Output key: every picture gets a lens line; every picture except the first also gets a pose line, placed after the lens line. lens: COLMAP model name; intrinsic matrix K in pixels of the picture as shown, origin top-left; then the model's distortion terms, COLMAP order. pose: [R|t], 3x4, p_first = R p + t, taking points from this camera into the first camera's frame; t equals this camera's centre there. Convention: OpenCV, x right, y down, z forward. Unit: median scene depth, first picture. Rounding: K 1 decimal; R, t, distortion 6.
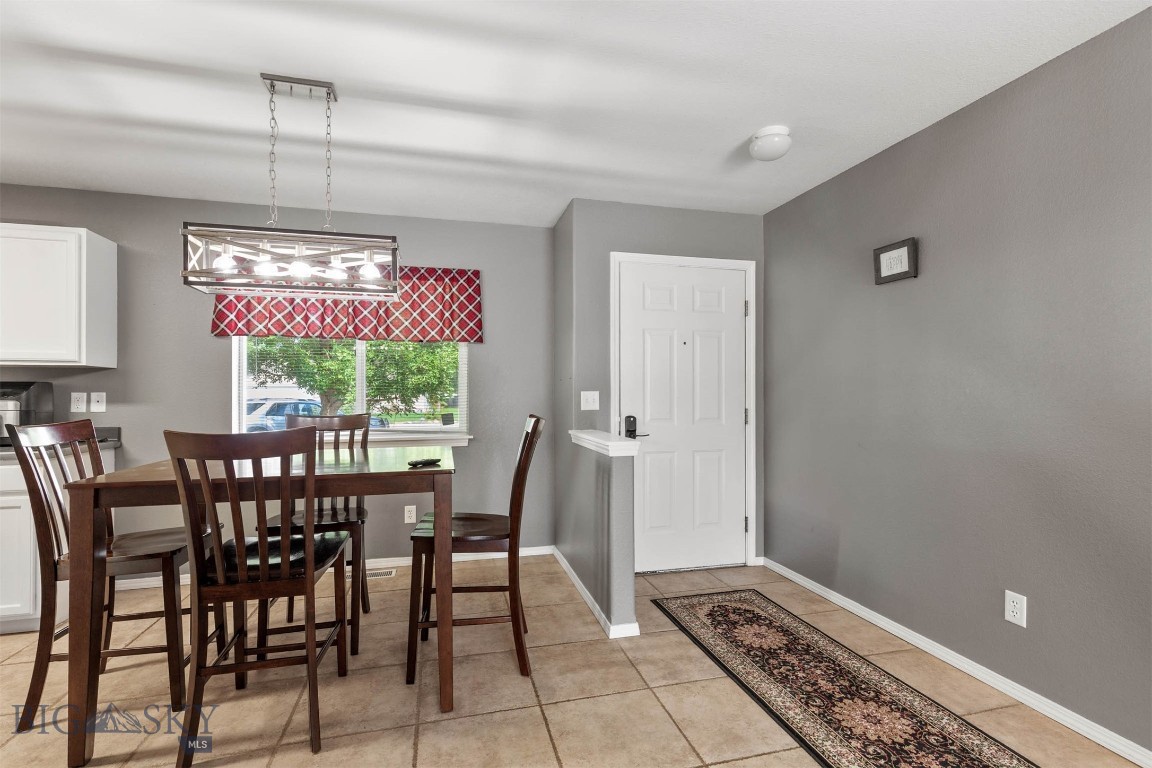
lens RADIAL K [[527.0, 0, 568.6], [0, 527.0, 393.5], [0, 0, 1]] dist [0.012266, -0.002821]
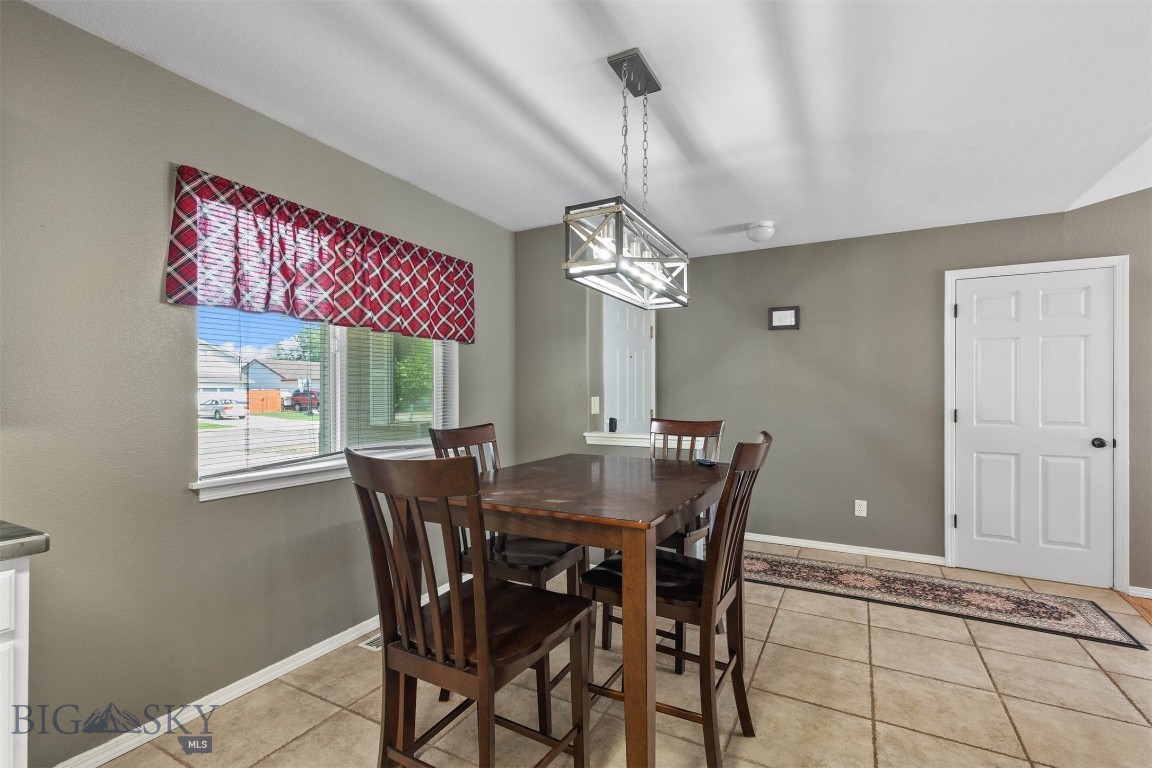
lens RADIAL K [[527.0, 0, 583.2], [0, 527.0, 390.3], [0, 0, 1]] dist [0.012266, -0.002821]
pose [[0.671571, 0.005637, 0.740919, -0.870636], [0.001115, 0.999962, -0.008618, -0.007997], [-0.740939, 0.006614, 0.671540, 0.306549]]
